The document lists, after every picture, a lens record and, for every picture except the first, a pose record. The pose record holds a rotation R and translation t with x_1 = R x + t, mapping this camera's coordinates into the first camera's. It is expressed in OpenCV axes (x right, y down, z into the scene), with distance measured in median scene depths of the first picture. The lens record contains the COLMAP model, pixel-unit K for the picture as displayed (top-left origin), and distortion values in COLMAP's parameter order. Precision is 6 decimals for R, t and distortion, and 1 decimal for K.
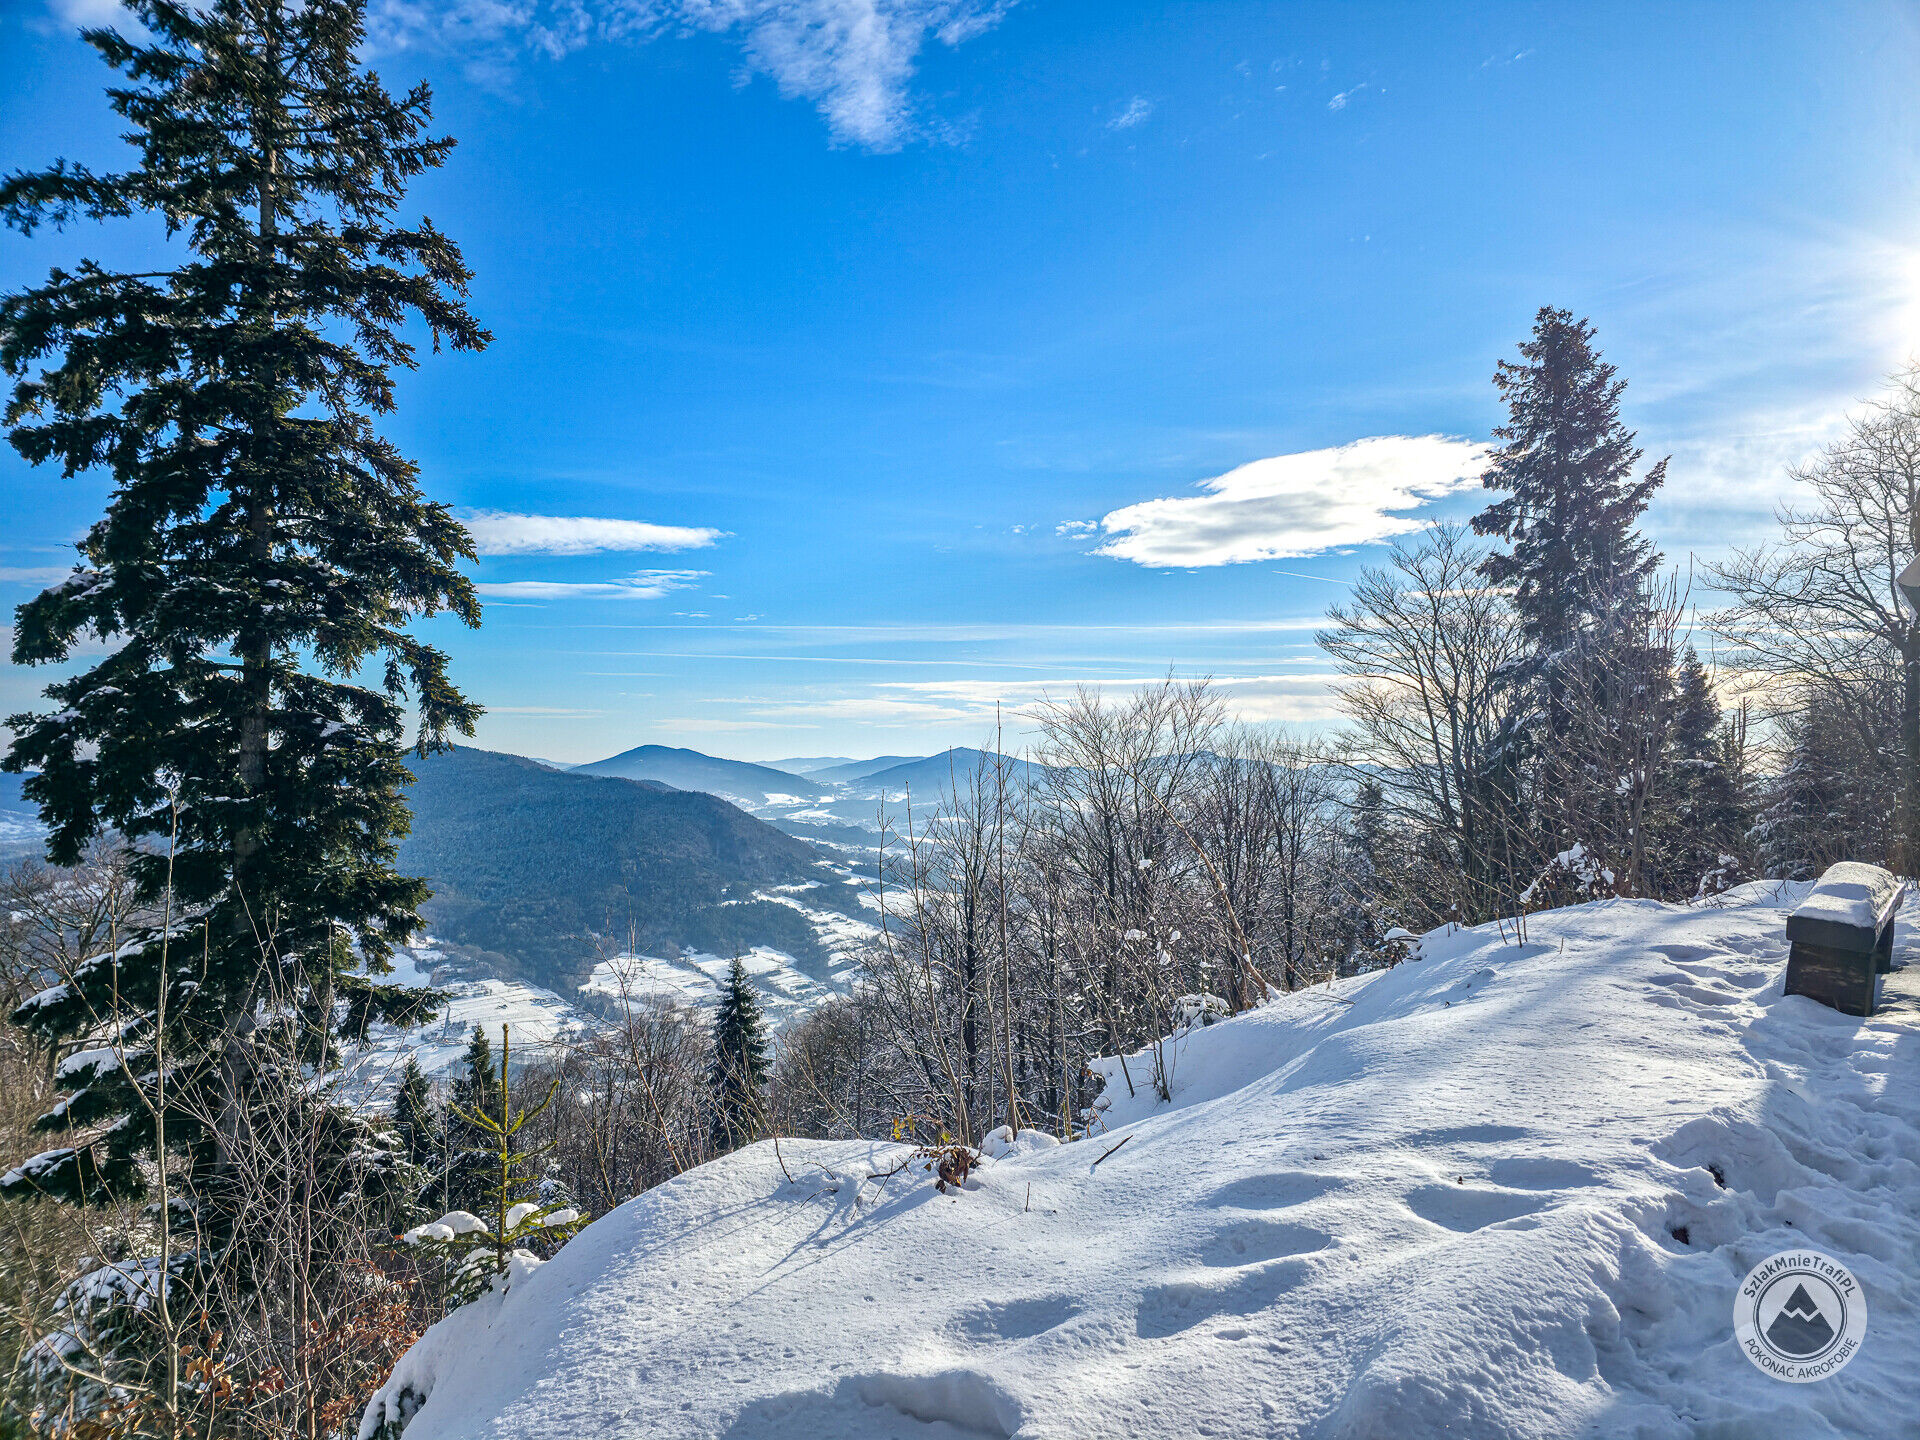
lens RADIAL K [[1272.1, 0, 973.1], [0, 1272.1, 726.4], [0, 0, 1]] dist [0.087511, -0.076344]
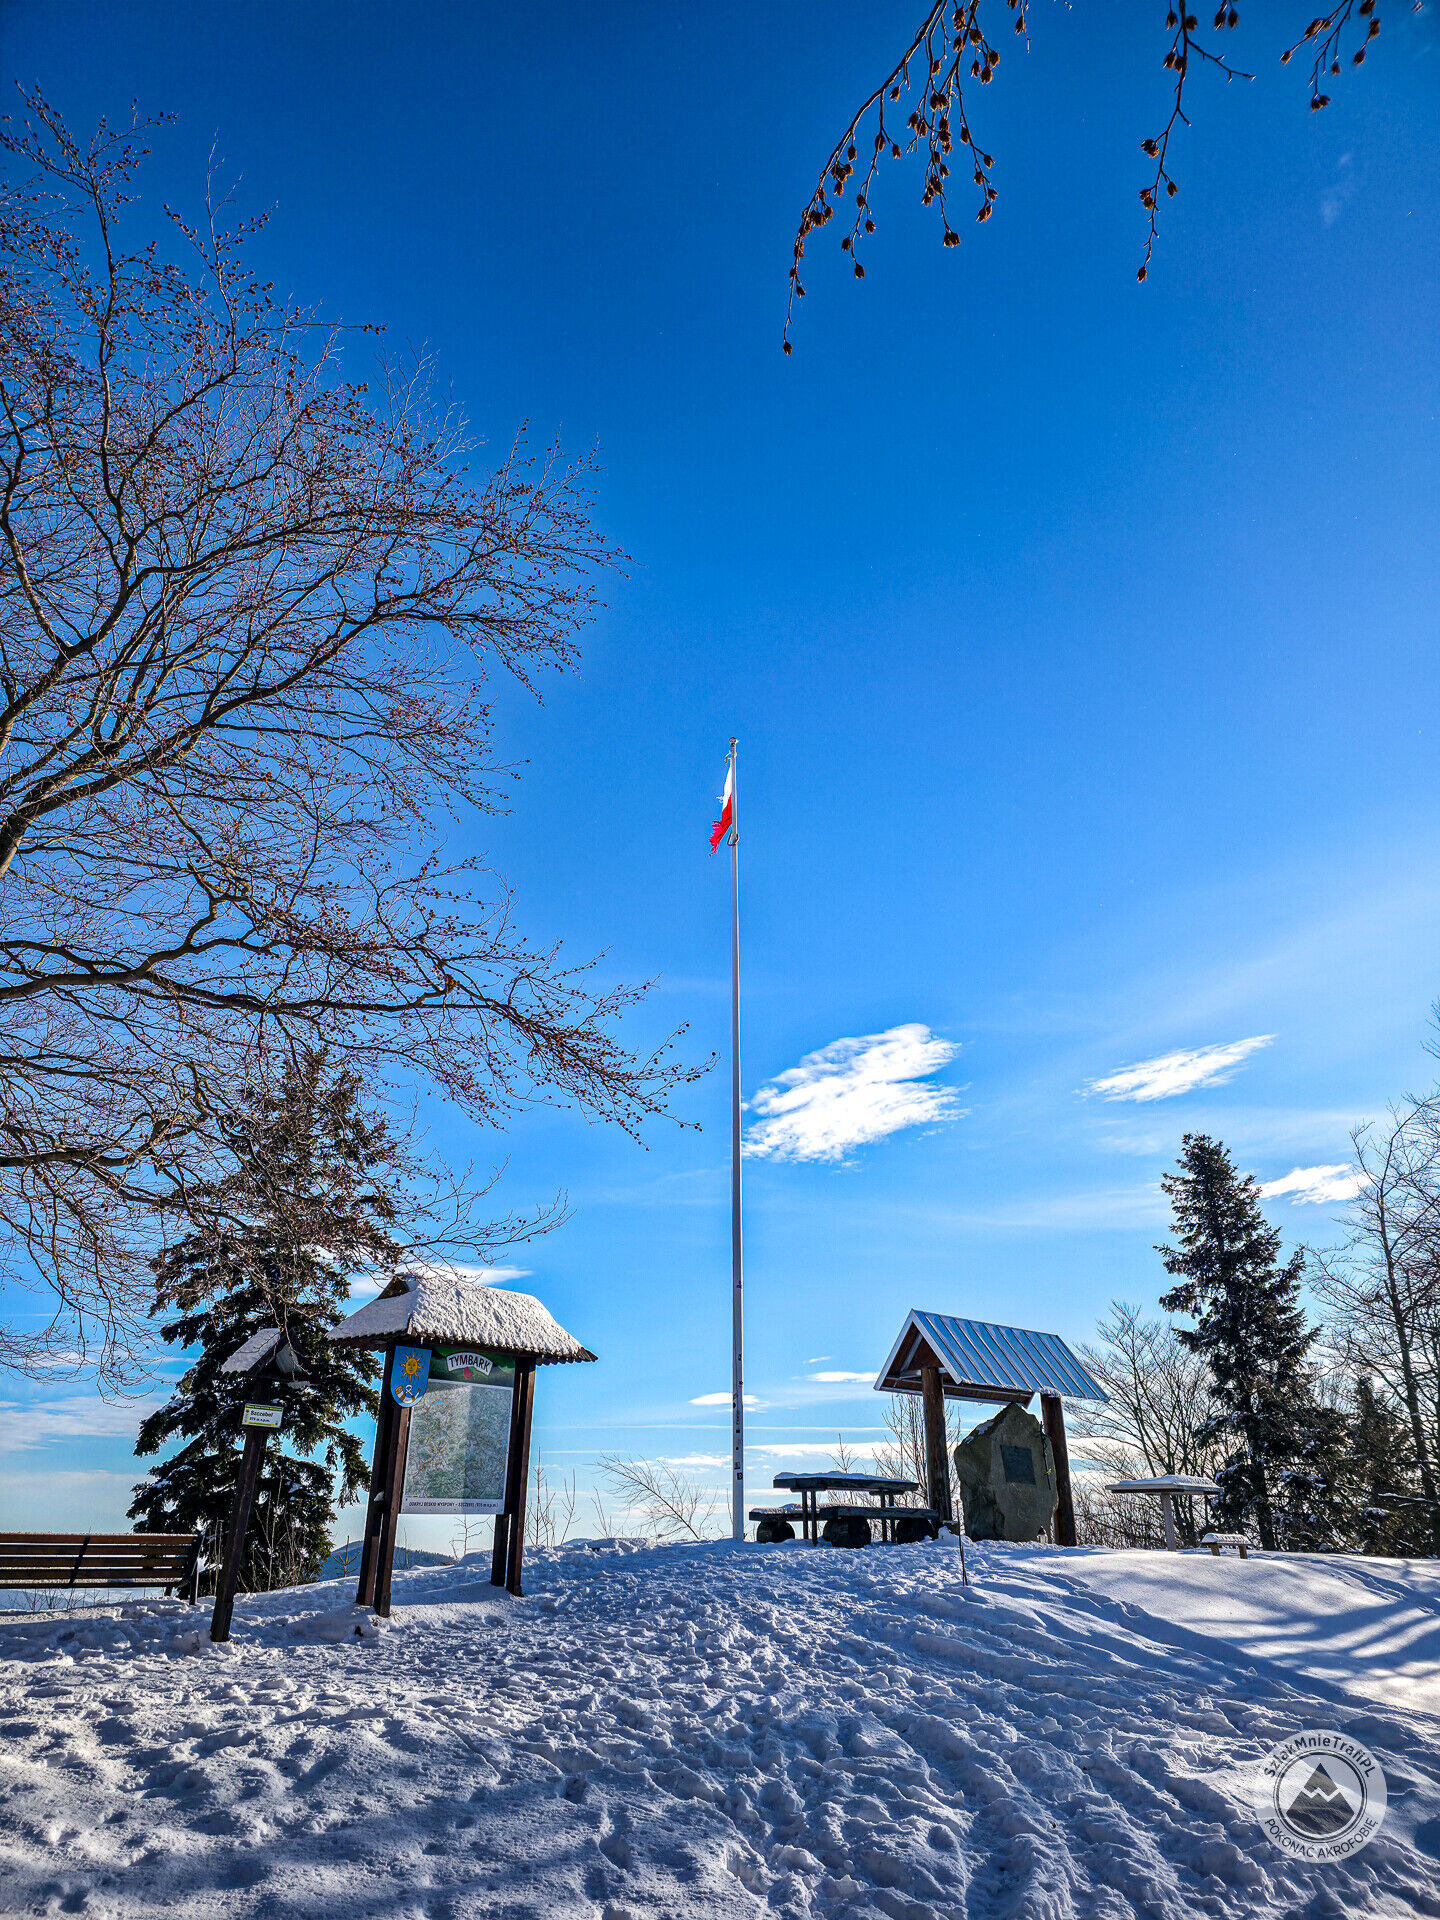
lens RADIAL K [[1272.1, 0, 720.0], [0, 1272.1, 960.0], [0, 0, 1]] dist [0.087511, -0.076344]
pose [[0.989427, -0.074245, -0.124589, 0.333007], [0.019740, 0.919981, -0.391466, 0.040258], [0.143684, 0.384868, 0.911719, -0.764277]]
